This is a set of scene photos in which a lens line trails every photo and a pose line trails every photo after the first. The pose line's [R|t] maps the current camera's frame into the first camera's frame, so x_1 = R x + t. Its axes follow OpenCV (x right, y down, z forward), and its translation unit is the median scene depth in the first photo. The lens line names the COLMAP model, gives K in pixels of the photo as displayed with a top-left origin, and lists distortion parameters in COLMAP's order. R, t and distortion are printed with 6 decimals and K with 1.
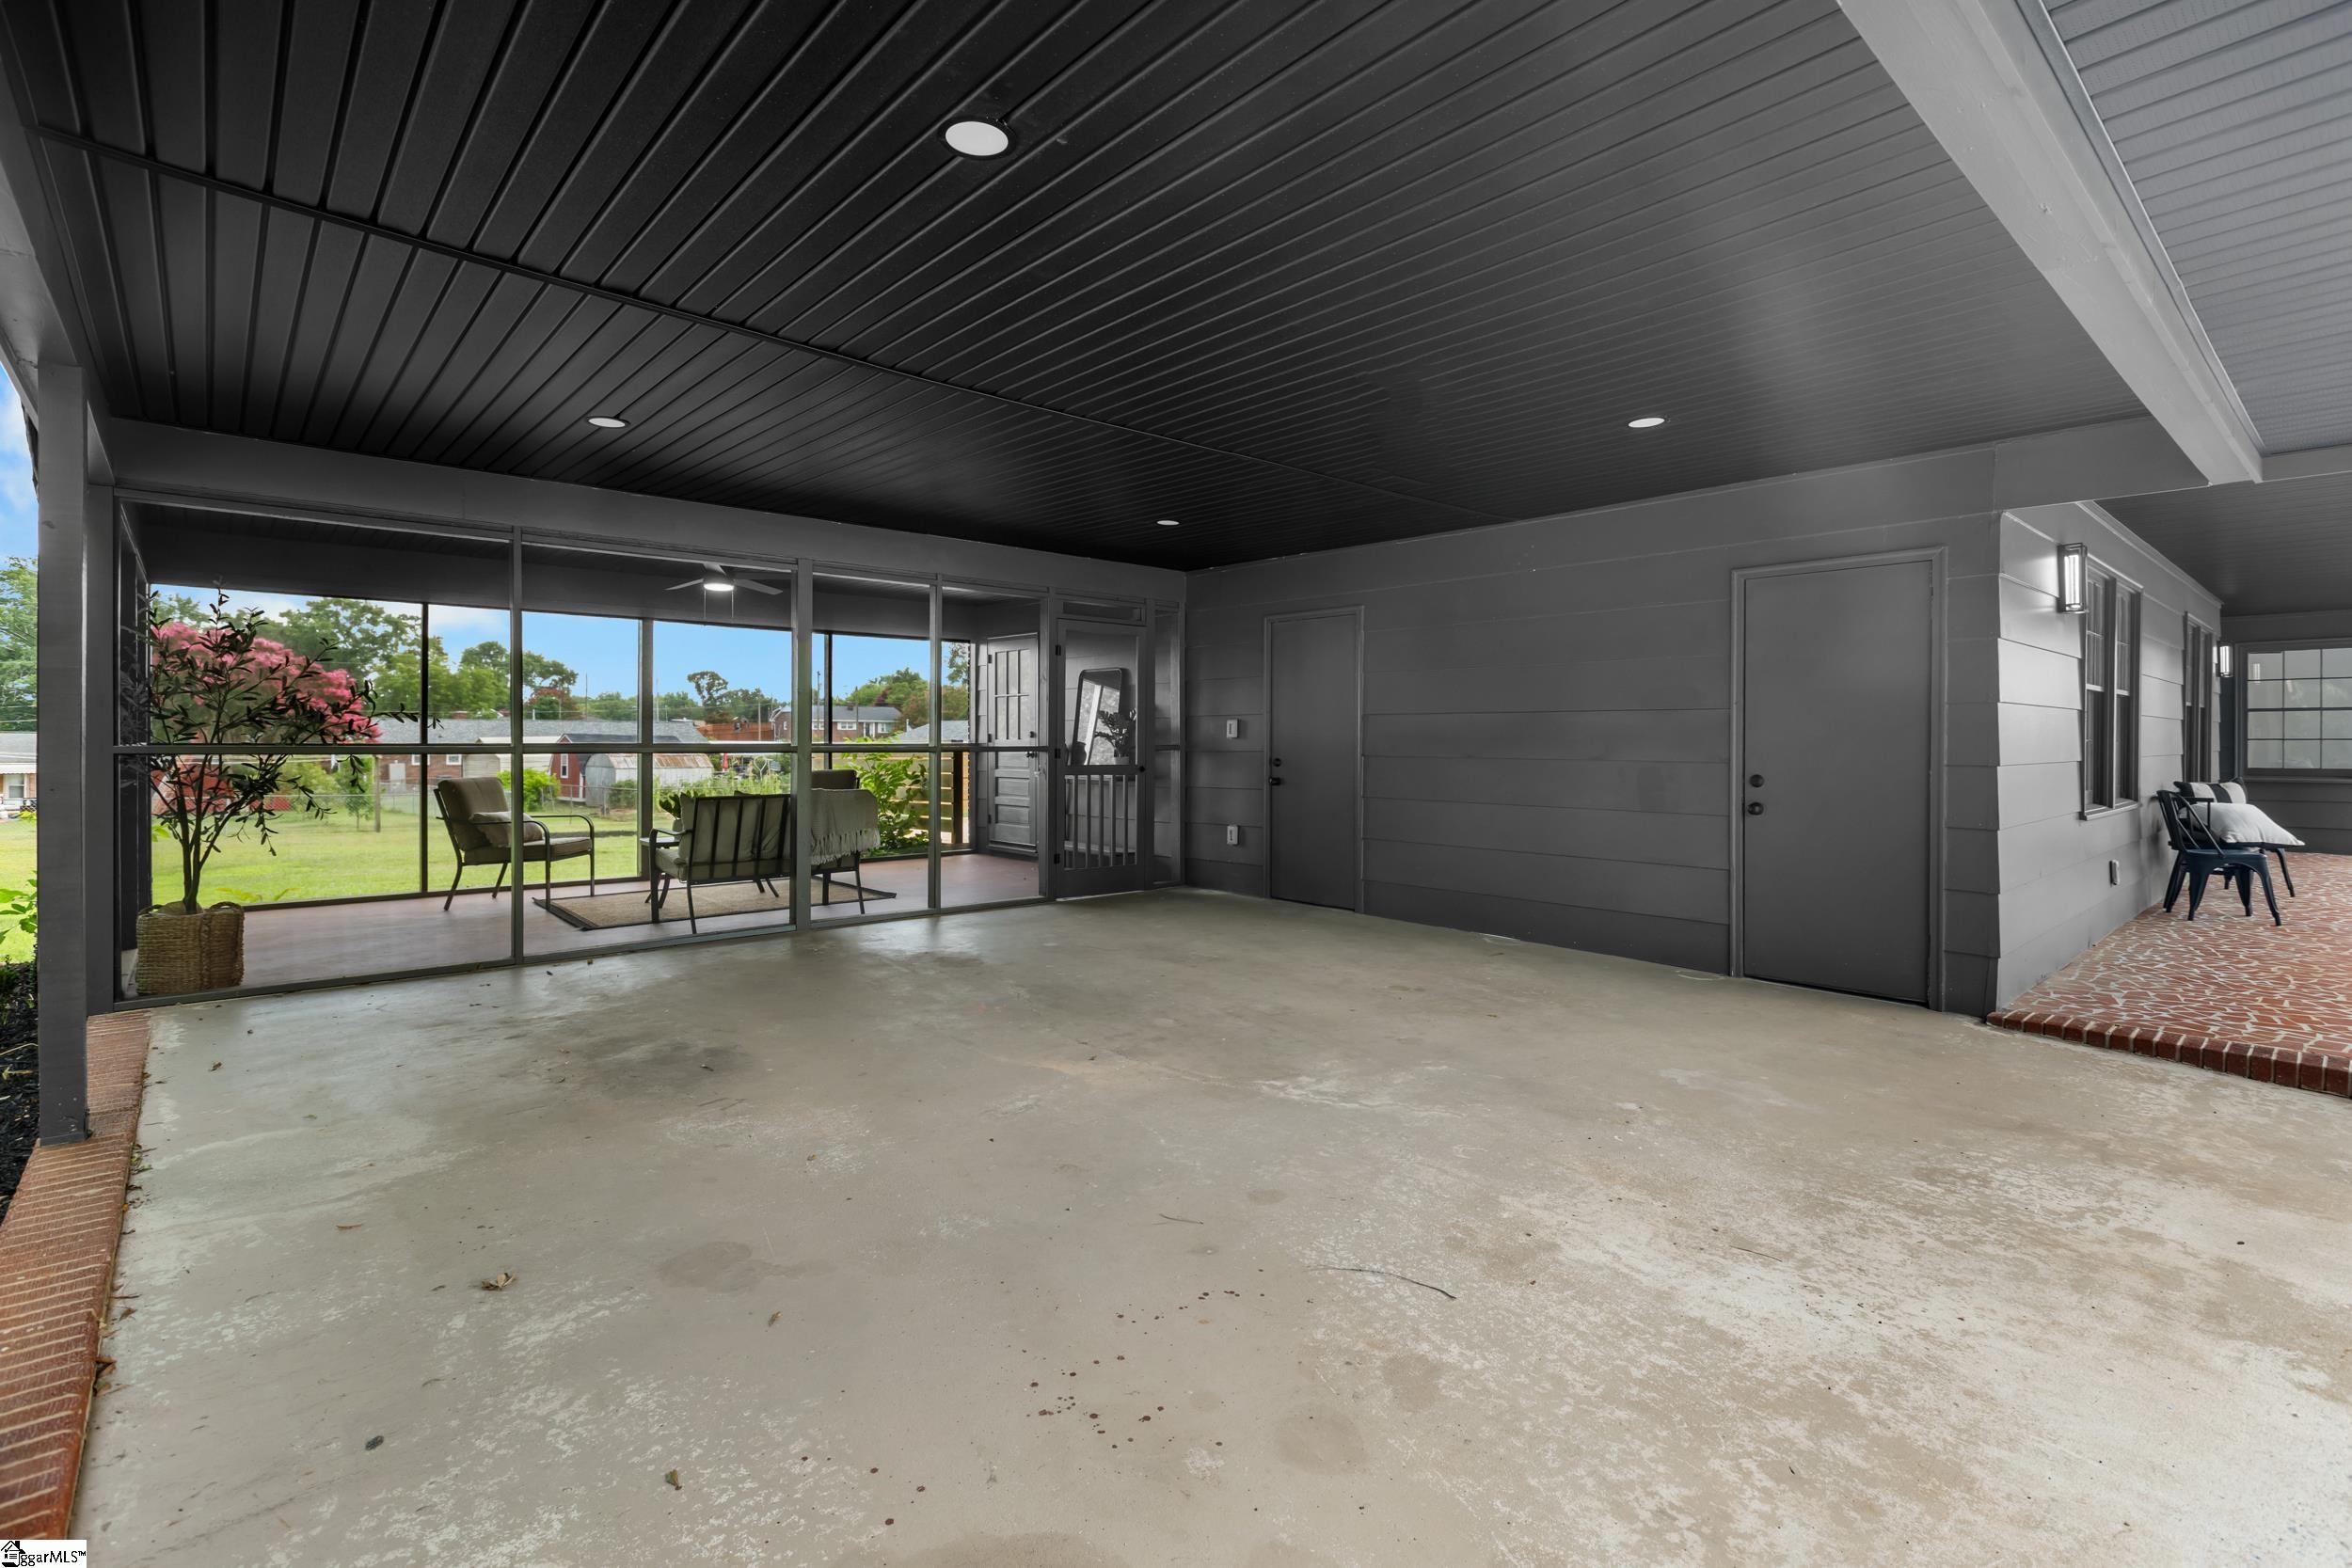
lens RADIAL K [[1073.5, 0, 1171.8], [0, 1073.5, 778.5], [0, 0, 1]] dist [0.002996, -0.001653]
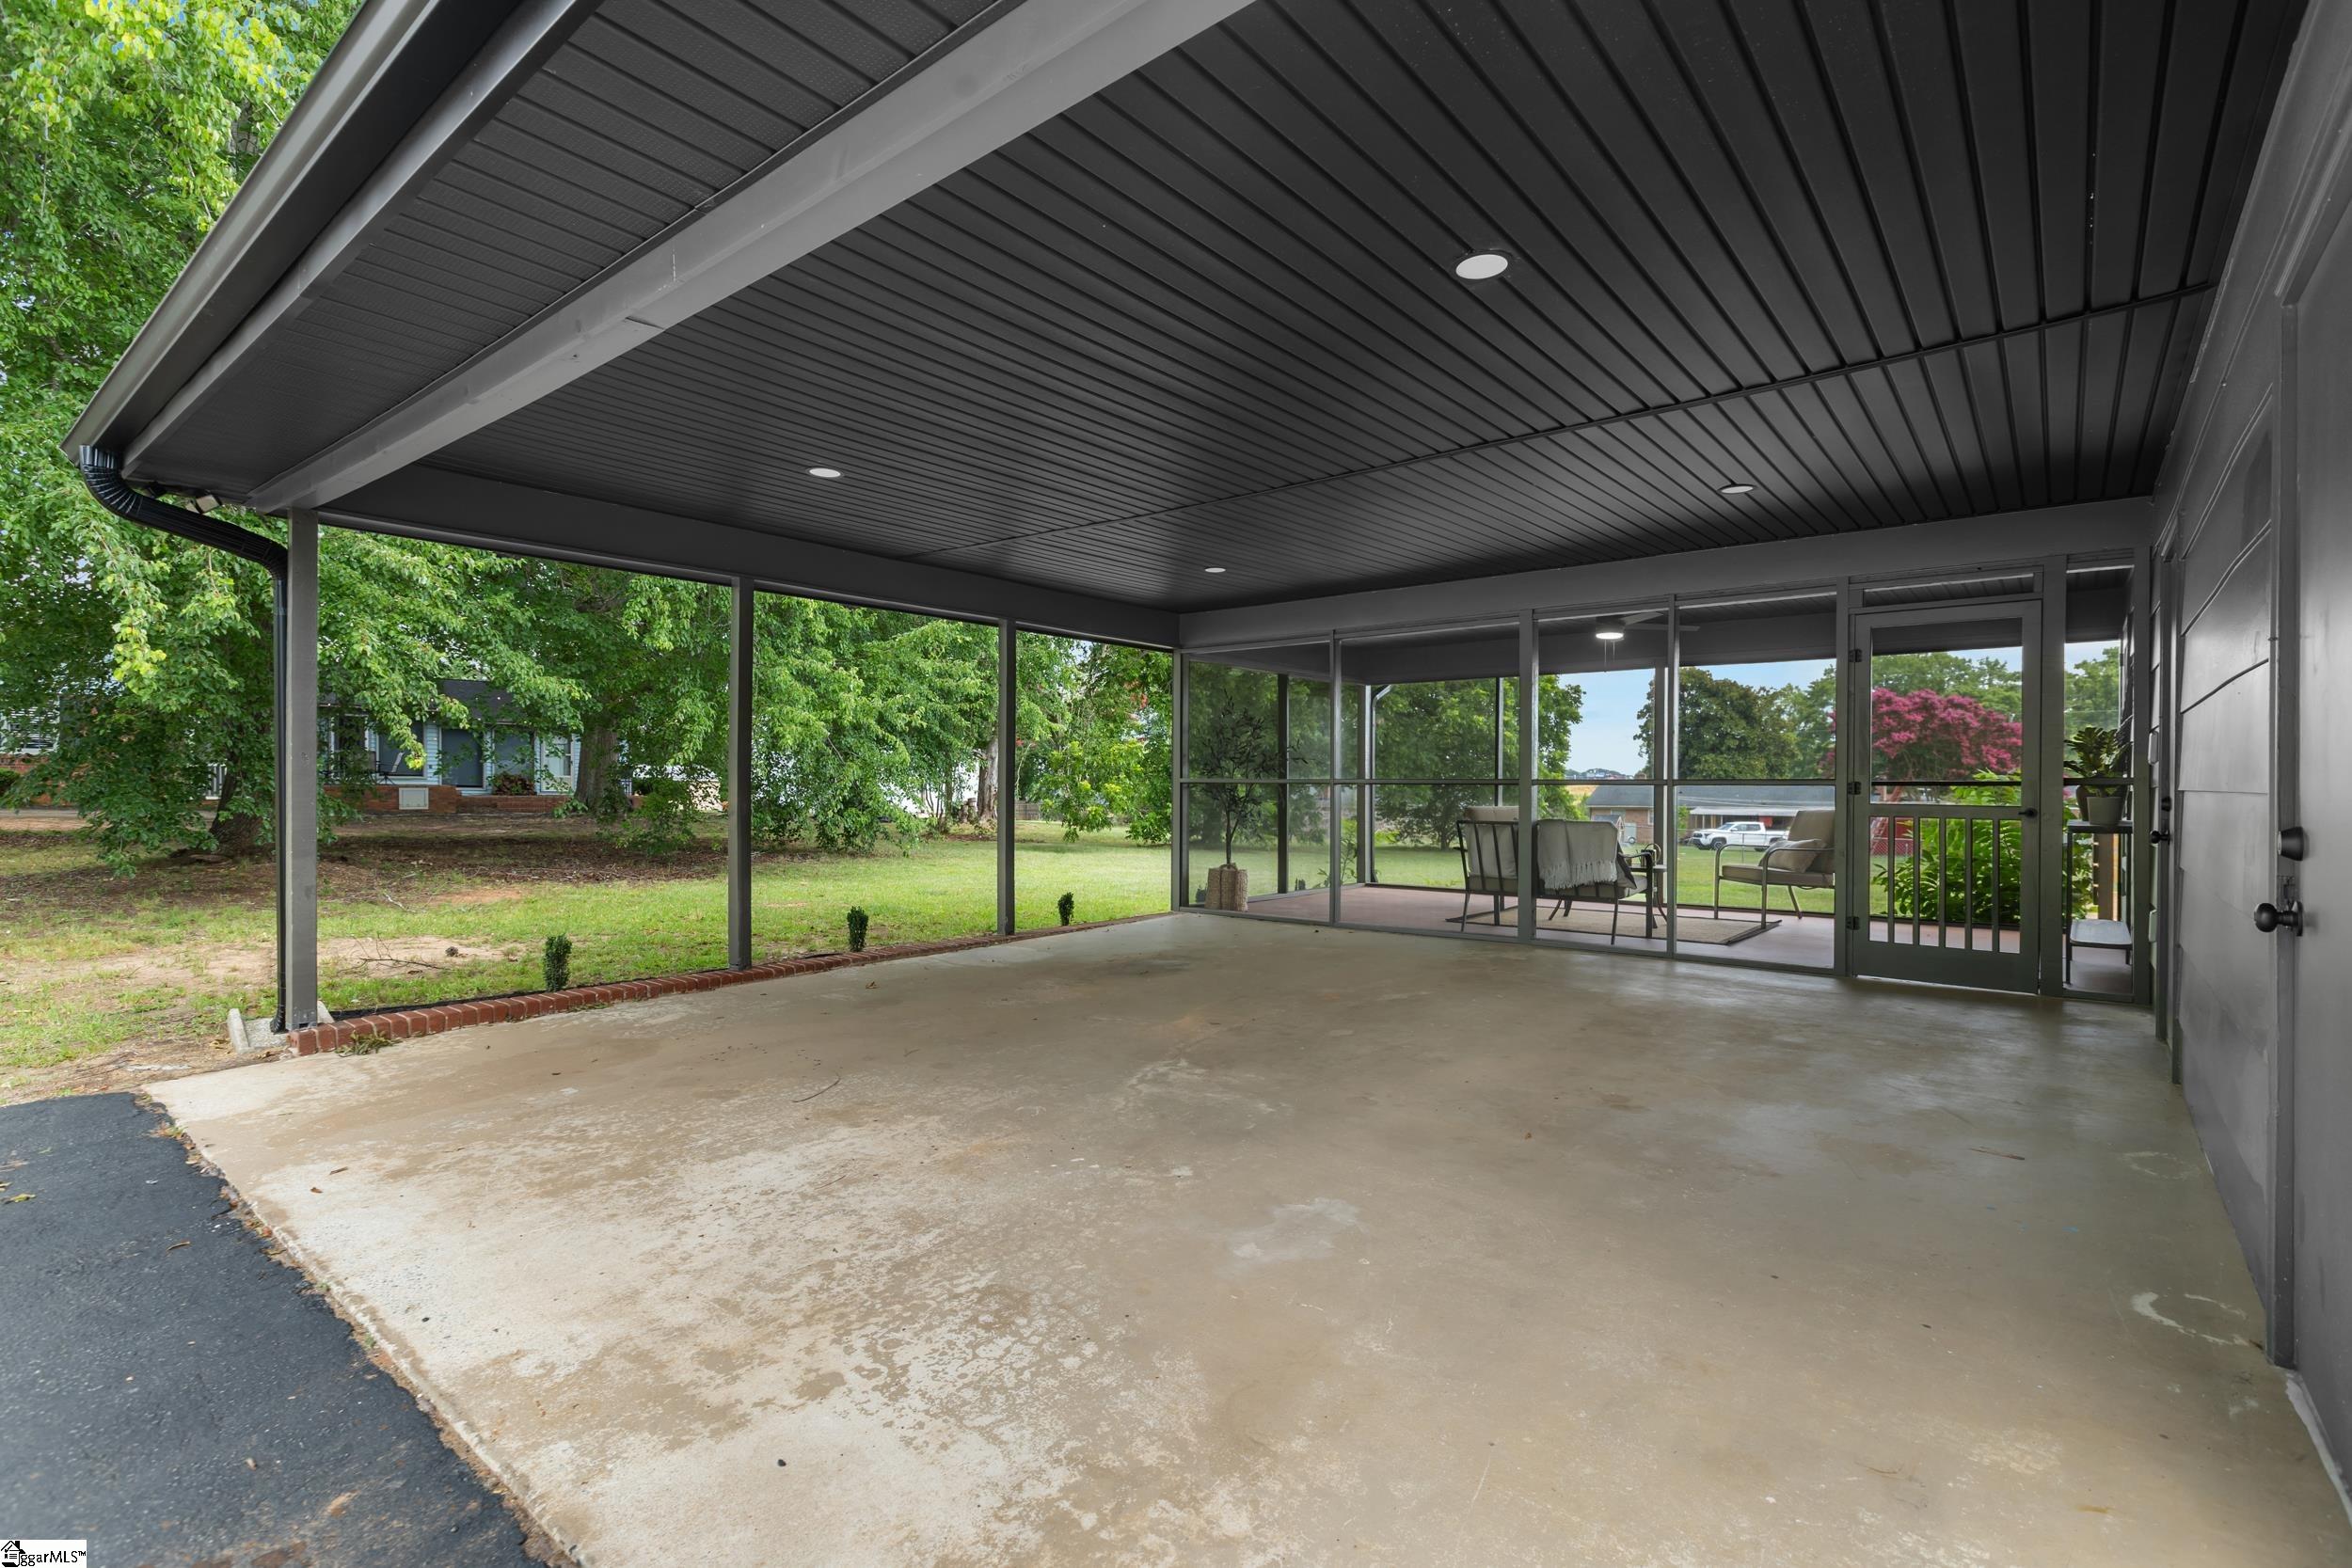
lens RADIAL K [[1073.5, 0, 1171.8], [0, 1073.5, 778.5], [0, 0, 1]] dist [0.002996, -0.001653]
pose [[0.169004, -0.007893, -0.985584, 1.702167], [-0.039733, 0.999101, -0.014814, 0.002391], [0.984814, 0.041664, 0.168539, 1.107802]]
